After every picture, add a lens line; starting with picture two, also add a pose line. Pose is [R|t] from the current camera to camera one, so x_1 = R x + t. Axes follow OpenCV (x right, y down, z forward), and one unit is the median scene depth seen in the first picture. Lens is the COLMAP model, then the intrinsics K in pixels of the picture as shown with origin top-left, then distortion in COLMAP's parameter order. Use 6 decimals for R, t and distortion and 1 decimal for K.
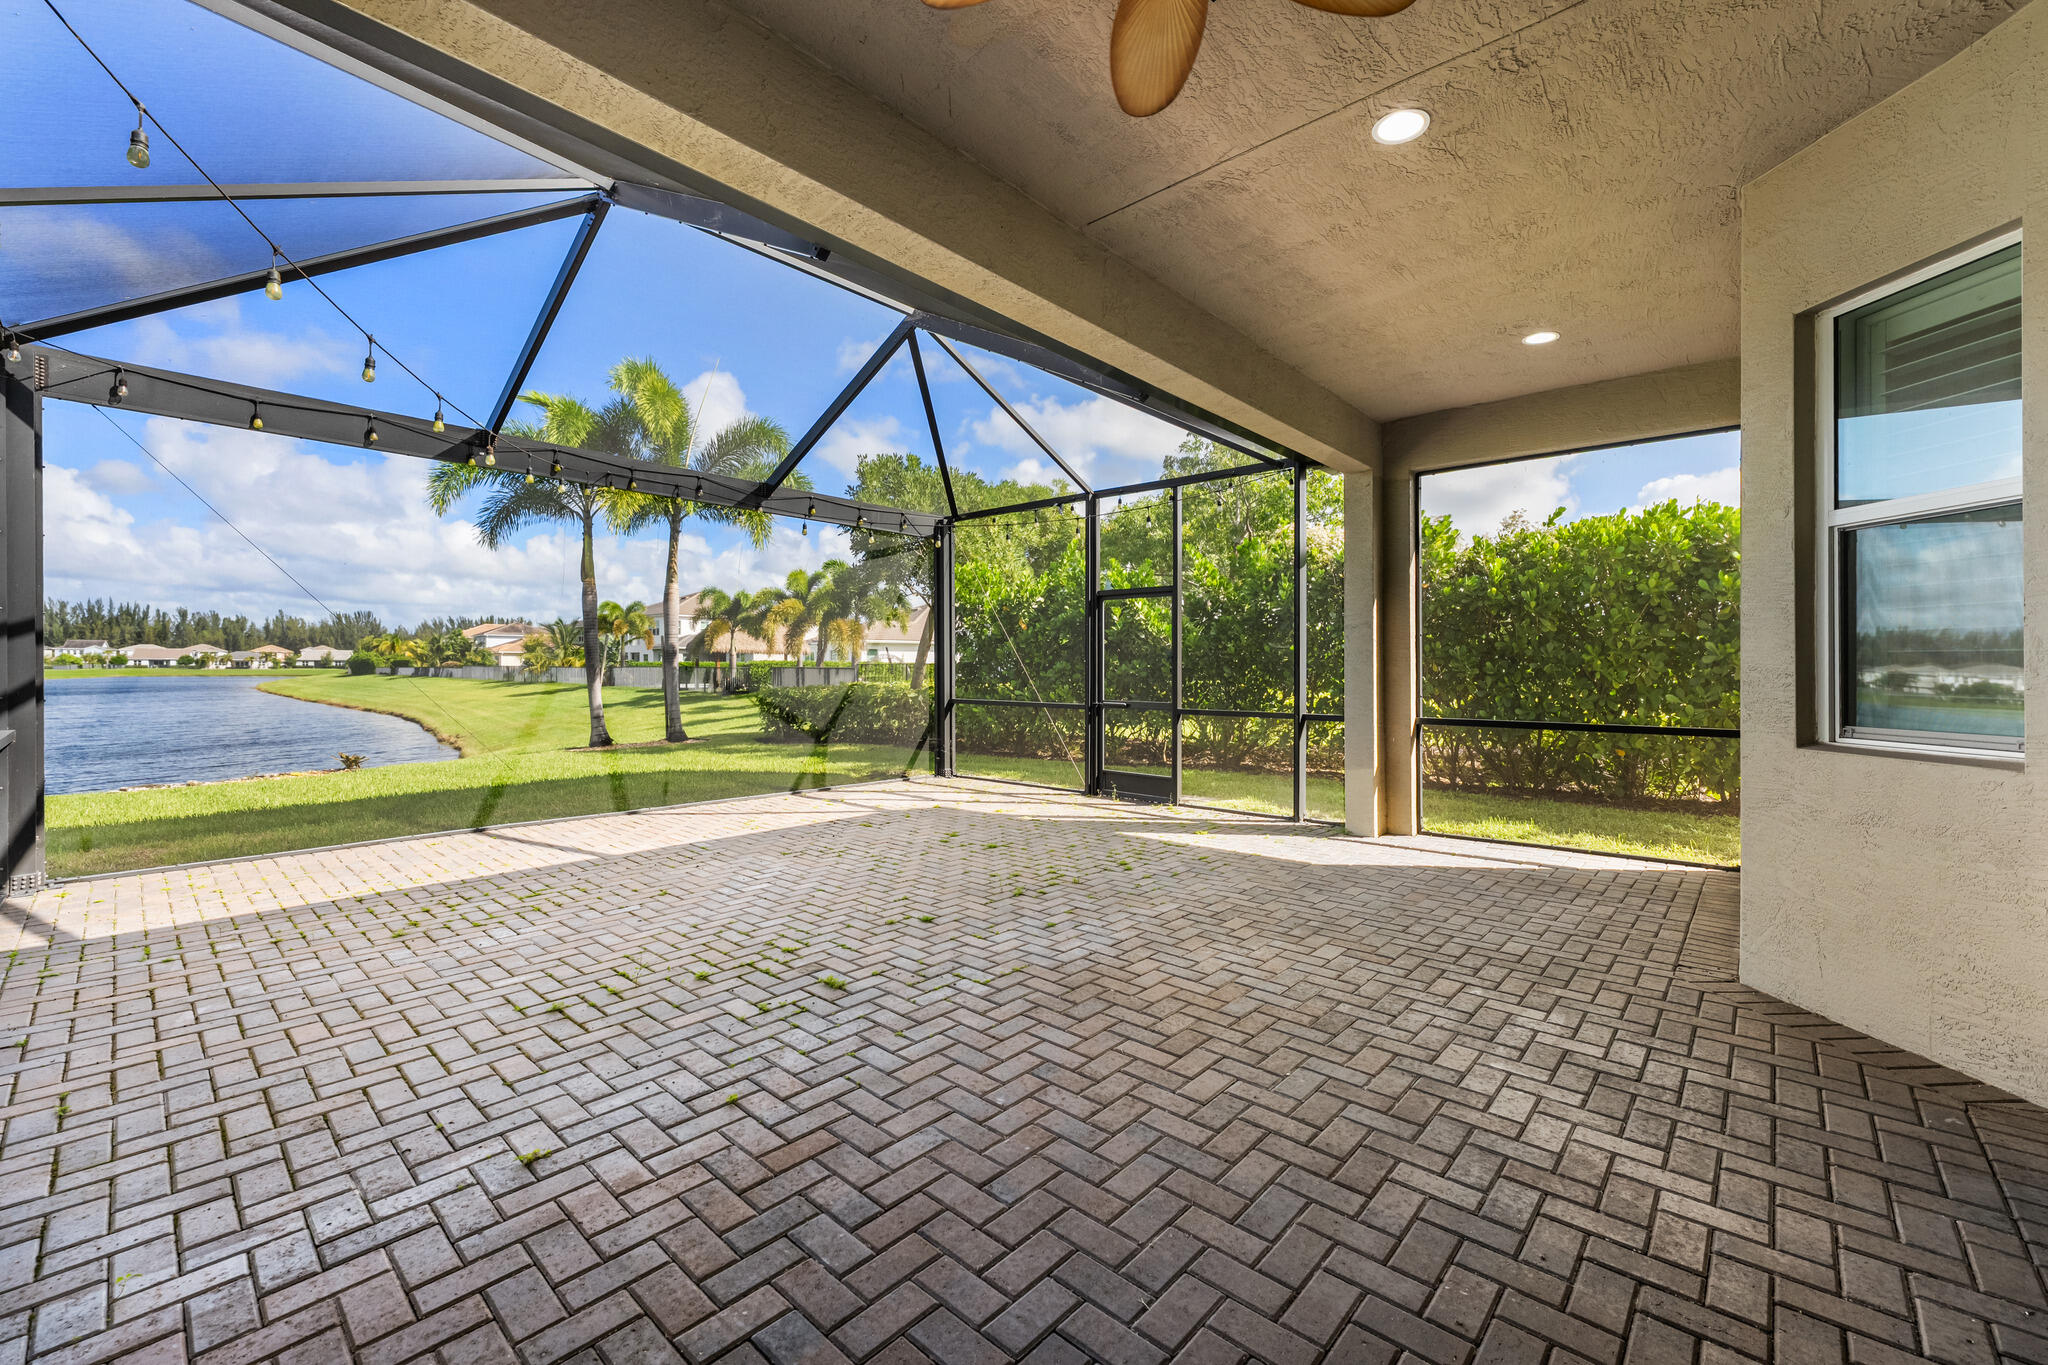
lens RADIAL K [[823.0, 0, 1027.5], [0, 823.0, 660.6], [0, 0, 1]] dist [0.000747, 0.000007]
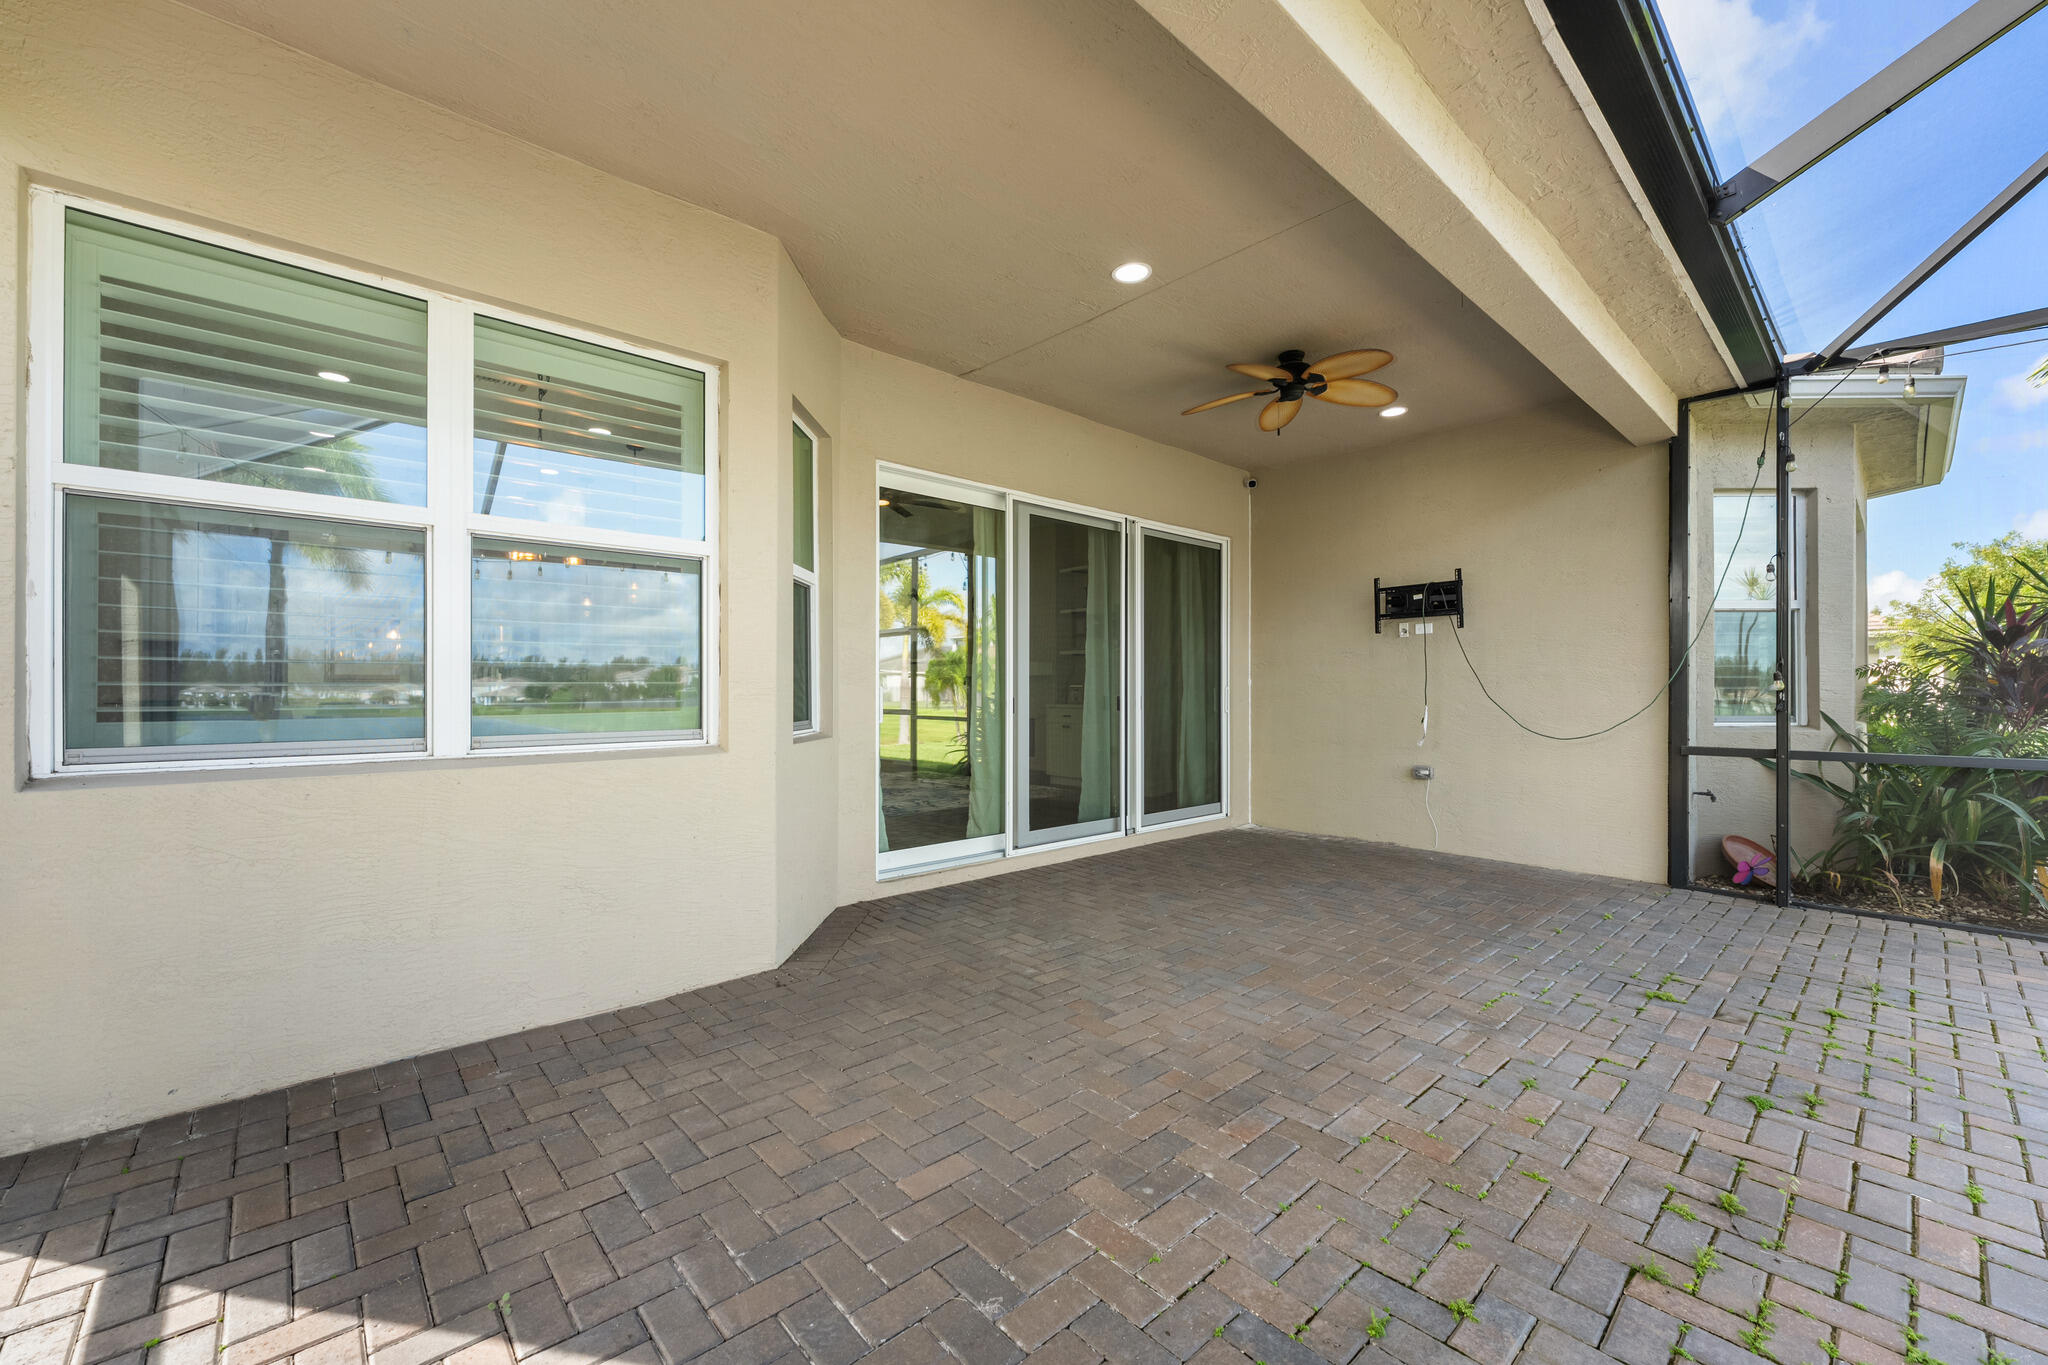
lens RADIAL K [[818.3, 0, 1021.5], [0, 818.3, 689.5], [0, 0, 1]] dist [-0.000424, -0.000066]
pose [[-0.995428, -0.007178, 0.095247, 0.172179], [-0.008251, 0.999907, -0.010885, 0.013505], [-0.095160, -0.011621, -0.995394, 0.798666]]
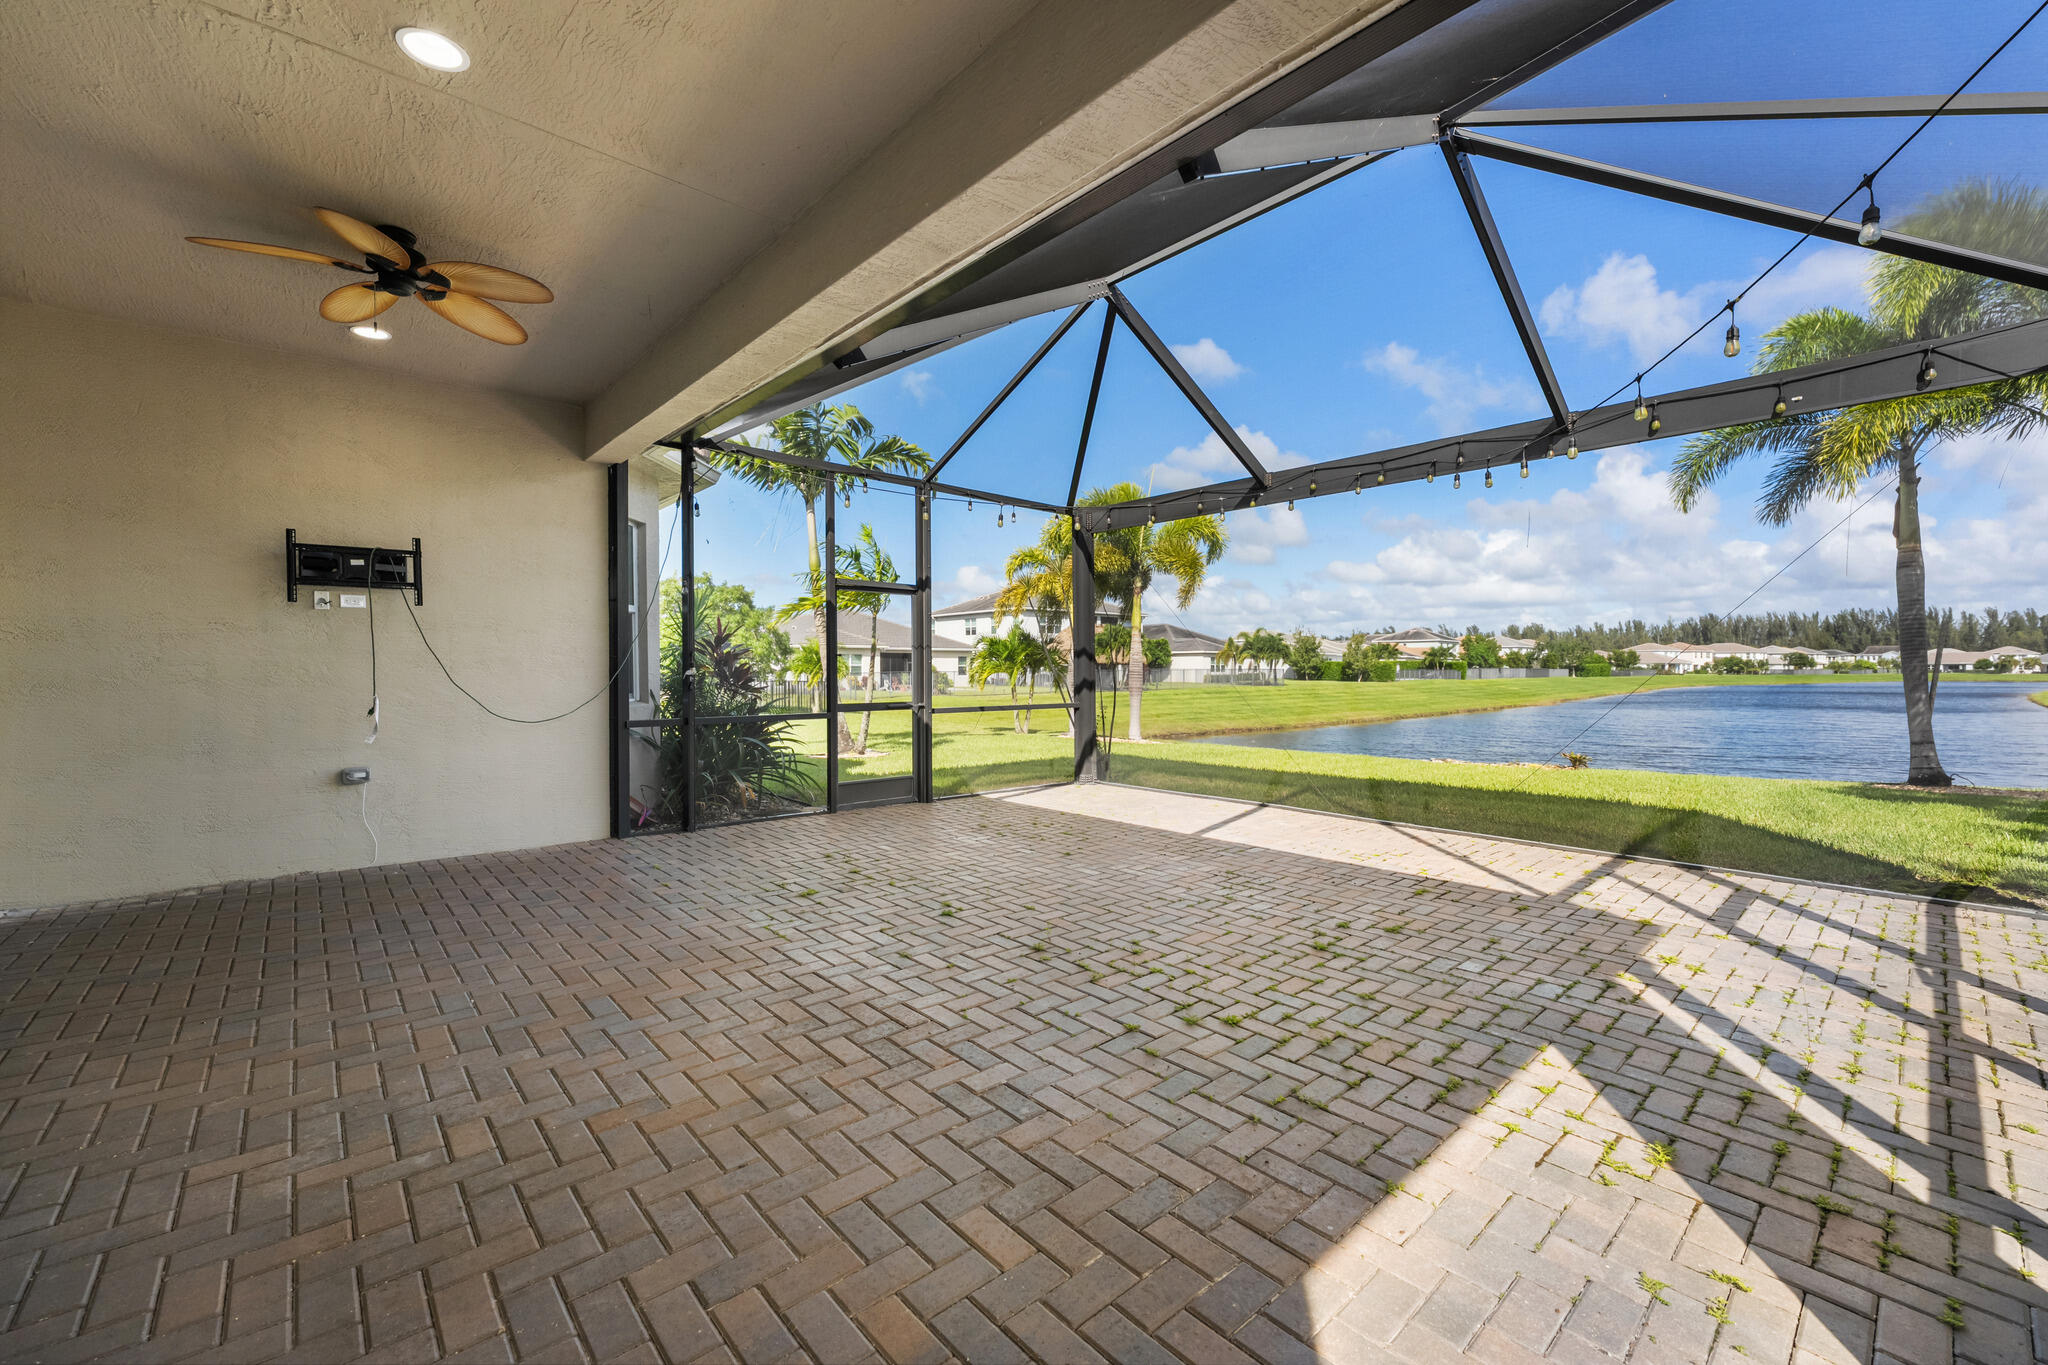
lens RADIAL K [[818.3, 0, 1021.5], [0, 818.3, 689.5], [0, 0, 1]] dist [-0.000424, -0.000066]
pose [[-0.110680, 0.018897, -0.993676, 0.431955], [0.010272, 0.999788, 0.017869, 0.007341], [0.993803, -0.008229, -0.110850, 0.589378]]
